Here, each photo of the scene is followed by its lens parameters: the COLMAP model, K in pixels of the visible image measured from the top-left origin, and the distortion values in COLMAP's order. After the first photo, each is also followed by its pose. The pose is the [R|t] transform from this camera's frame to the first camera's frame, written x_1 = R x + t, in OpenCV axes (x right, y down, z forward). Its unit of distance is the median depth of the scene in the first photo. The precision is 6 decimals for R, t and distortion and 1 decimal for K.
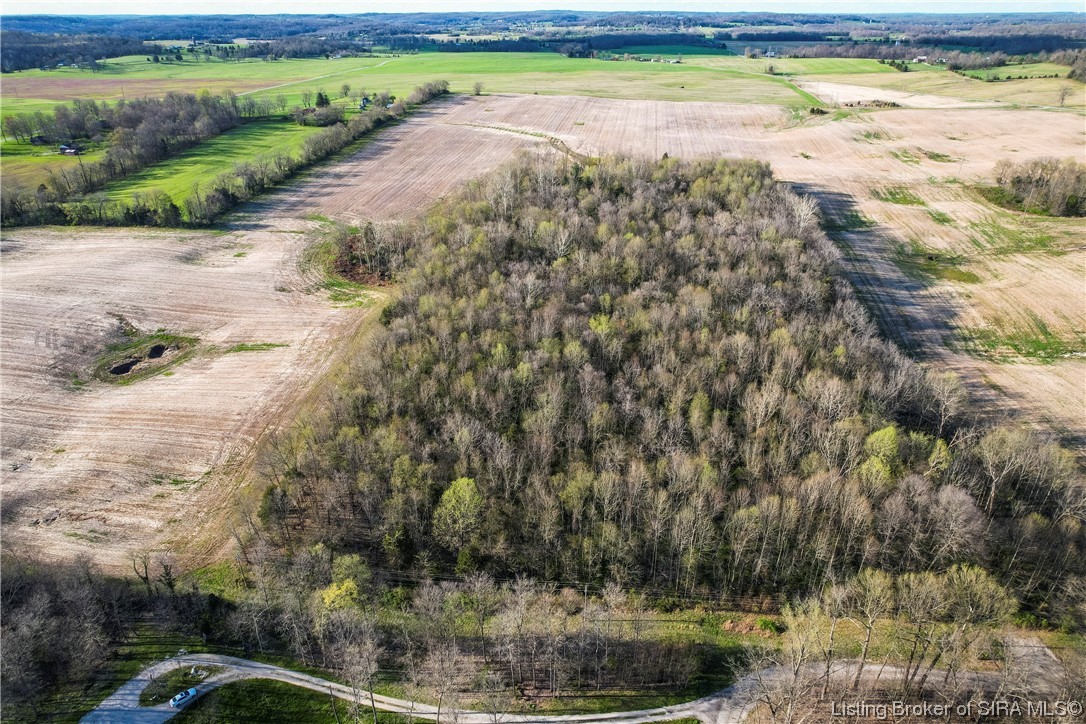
lens RADIAL K [[707.8, 0, 543.9], [0, 707.8, 358.4], [0, 0, 1]] dist [-0.076858, 0.066714]
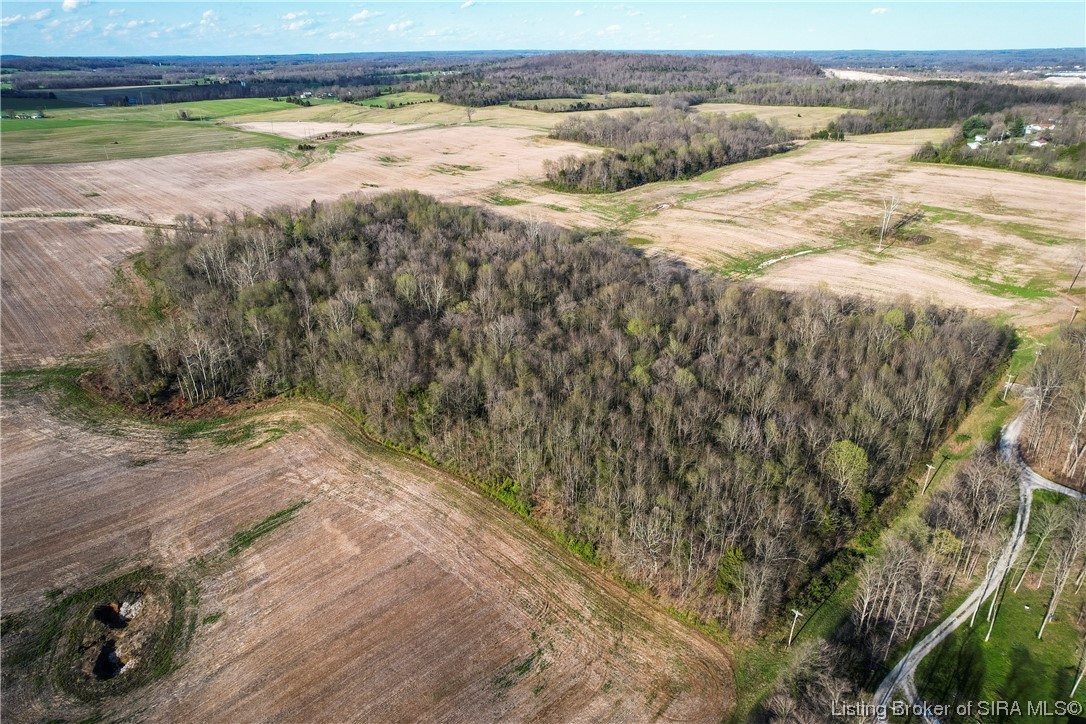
lens RADIAL K [[707.8, 0, 545.4], [0, 707.8, 365.1], [0, 0, 1]] dist [-0.076858, 0.066714]
pose [[0.615848, -0.325001, 0.717709, -0.232242], [0.355219, 0.927650, 0.115265, -0.049377], [-0.703243, 0.183958, 0.686737, 0.100542]]
